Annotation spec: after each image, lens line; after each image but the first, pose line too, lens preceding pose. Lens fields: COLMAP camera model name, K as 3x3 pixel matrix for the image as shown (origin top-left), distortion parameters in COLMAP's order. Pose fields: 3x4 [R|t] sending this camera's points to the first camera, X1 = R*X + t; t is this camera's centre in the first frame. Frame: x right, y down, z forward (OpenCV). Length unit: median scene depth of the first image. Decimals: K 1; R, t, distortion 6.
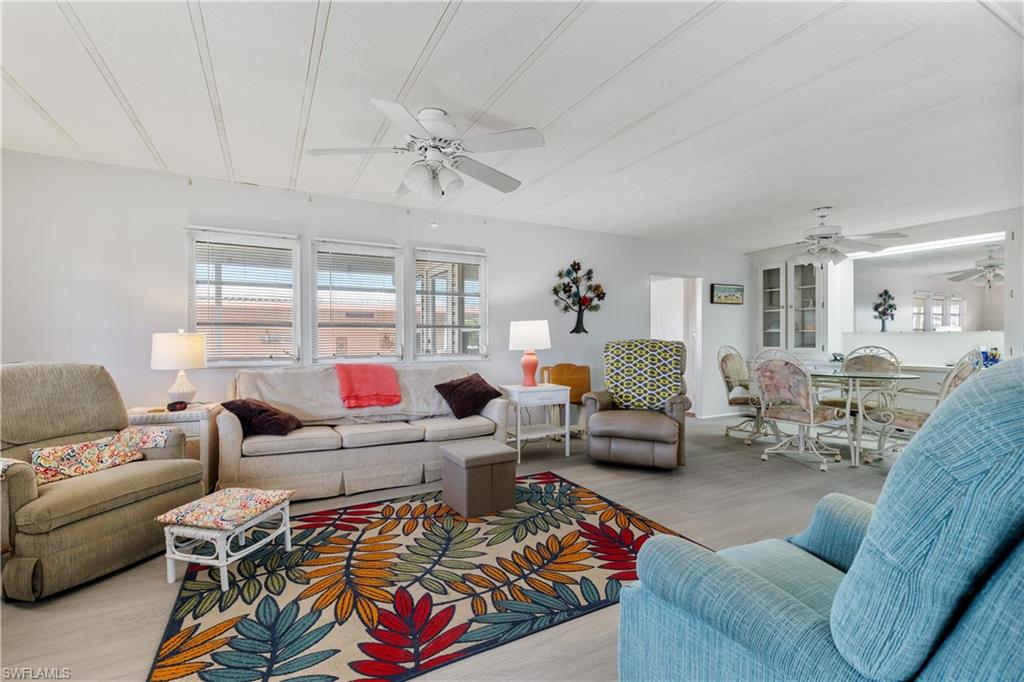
lens RADIAL K [[462.2, 0, 530.0], [0, 462.2, 333.1], [0, 0, 1]] dist [0.009417, -0.003500]
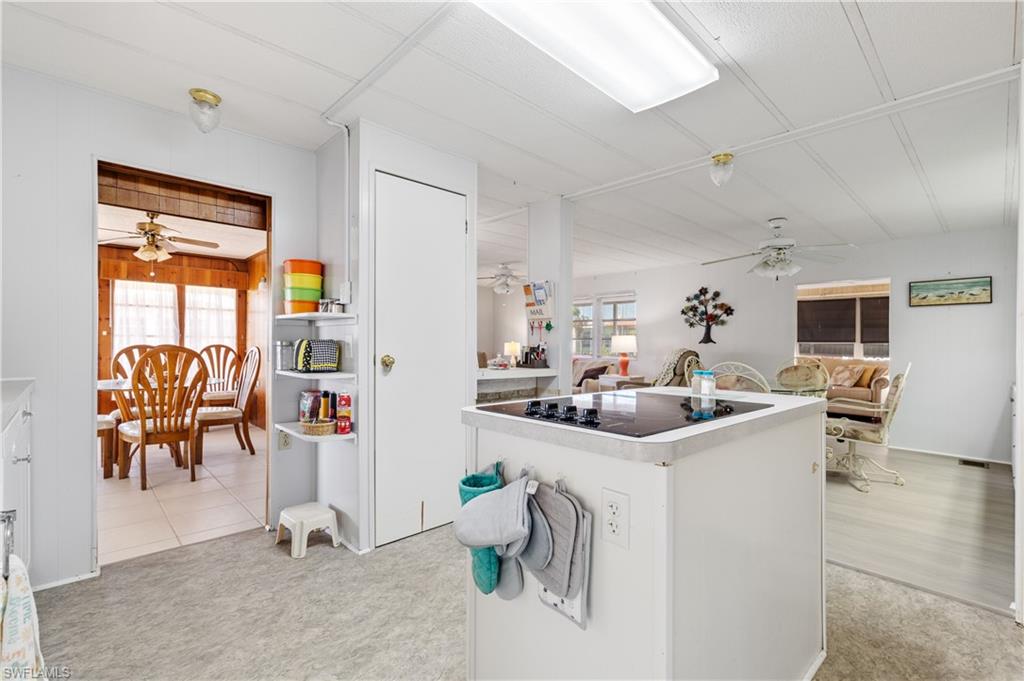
lens RADIAL K [[462.2, 0, 509.5], [0, 462.2, 338.4], [0, 0, 1]] dist [0.009417, -0.003500]
pose [[0.236927, -0.003206, -0.971522, 1.777728], [0.002134, 0.999994, -0.002780, -0.016489], [0.971525, -0.001415, 0.236933, 0.264588]]
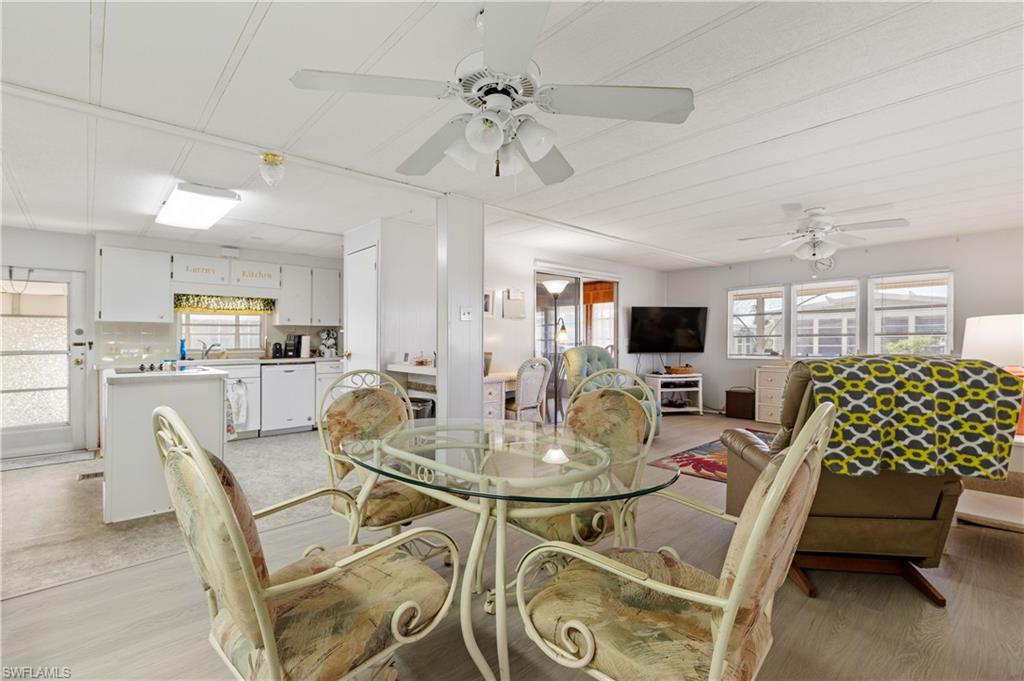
lens RADIAL K [[462.2, 0, 511.9], [0, 462.2, 340.3], [0, 0, 1]] dist [0.009417, -0.003500]
pose [[-0.976260, 0.009212, -0.216405, 0.851905], [0.012290, 0.999842, -0.012882, -0.000057], [0.216252, -0.015236, -0.976219, 1.692797]]
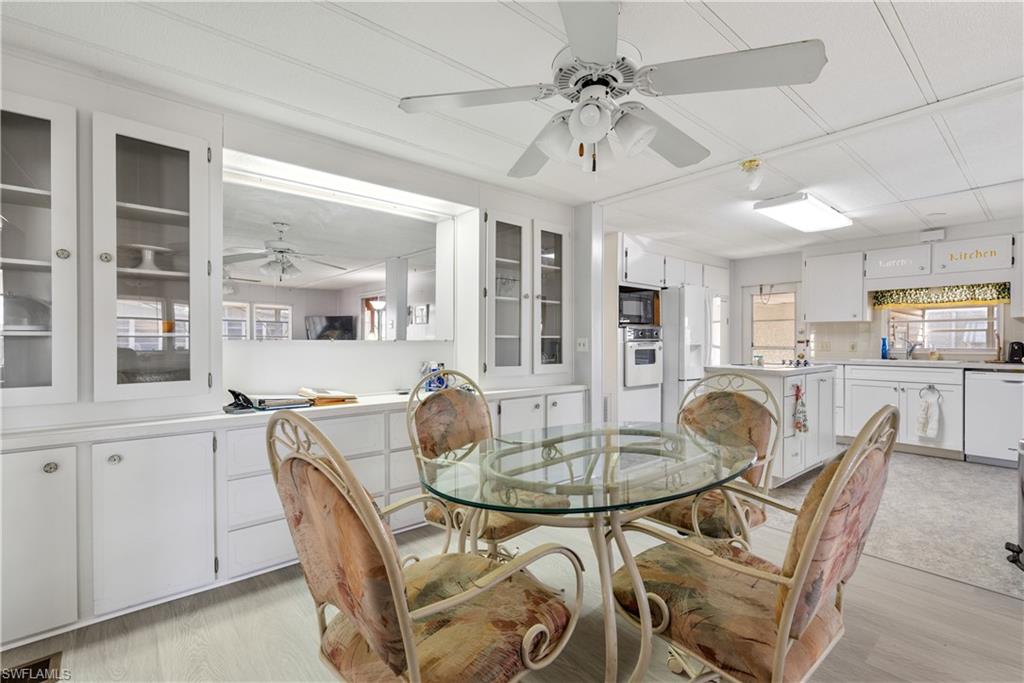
lens RADIAL K [[462.2, 0, 512.9], [0, 462.2, 337.9], [0, 0, 1]] dist [0.009417, -0.003500]
pose [[-0.184251, 0.010545, 0.982823, 0.331296], [-0.011457, 0.999851, -0.012876, -0.002831], [-0.982812, -0.013633, -0.184103, 1.386954]]
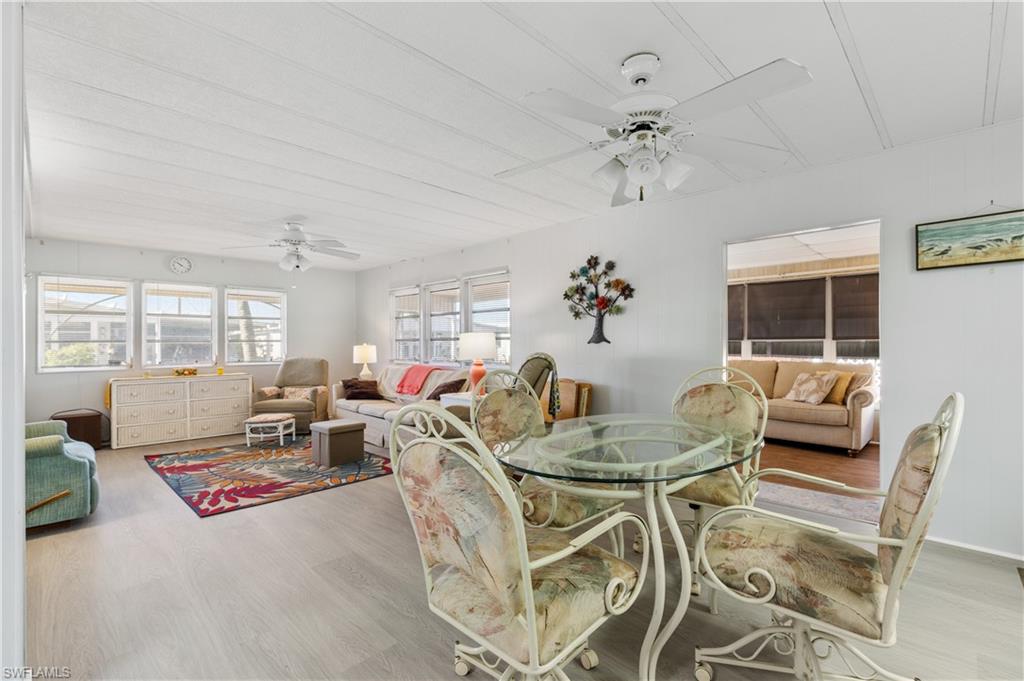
lens RADIAL K [[462.2, 0, 515.4], [0, 462.2, 344.3], [0, 0, 1]] dist [0.009417, -0.003500]
pose [[0.277783, 0.003059, -0.960639, 1.240652], [0.015538, 0.999850, 0.007677, -0.010010], [0.960518, -0.017059, 0.277694, 0.941245]]
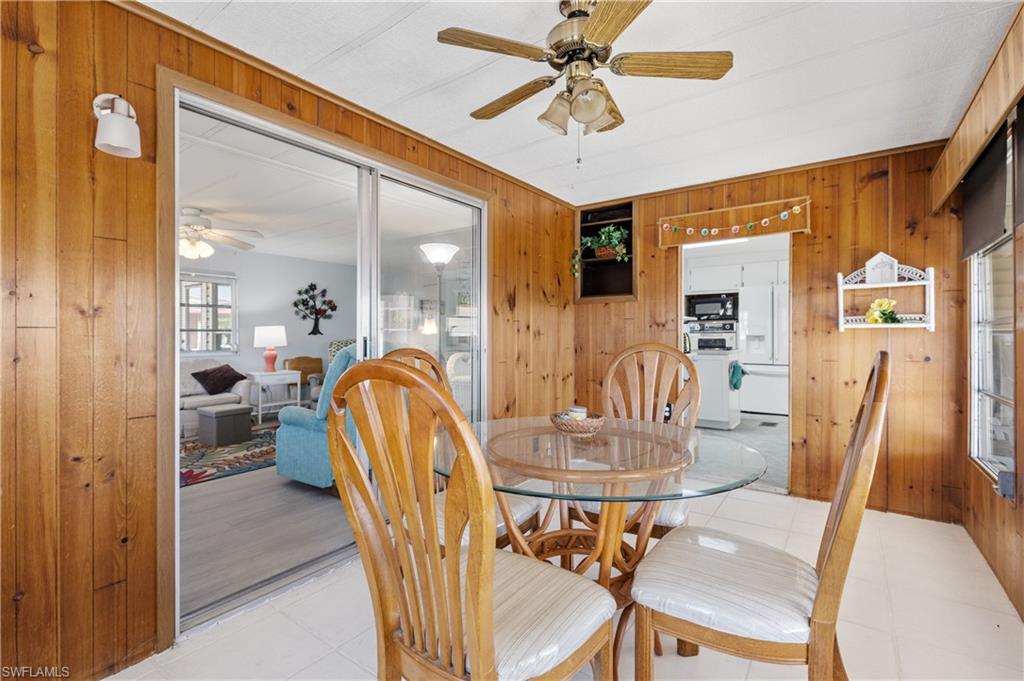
lens RADIAL K [[462.2, 0, 525.3], [0, 462.2, 333.3], [0, 0, 1]] dist [0.009417, -0.003500]
pose [[0.907471, 0.001299, 0.420112, 0.138532], [-0.004442, 0.999969, 0.006504, -0.023425], [-0.420091, -0.007769, 0.907449, -0.794351]]
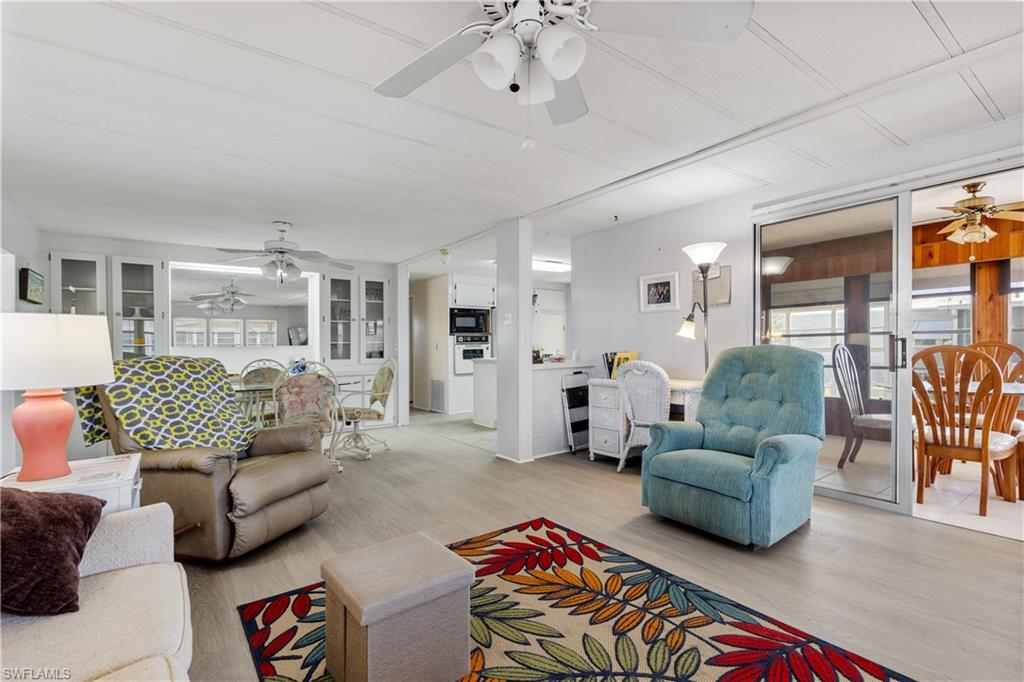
lens RADIAL K [[462.2, 0, 508.6], [0, 462.2, 346.8], [0, 0, 1]] dist [0.009417, -0.003500]
pose [[-0.110700, 0.003972, 0.993846, -0.531084], [0.002705, 0.999990, -0.003695, 0.006529], [-0.993850, 0.002280, -0.110710, 0.768134]]
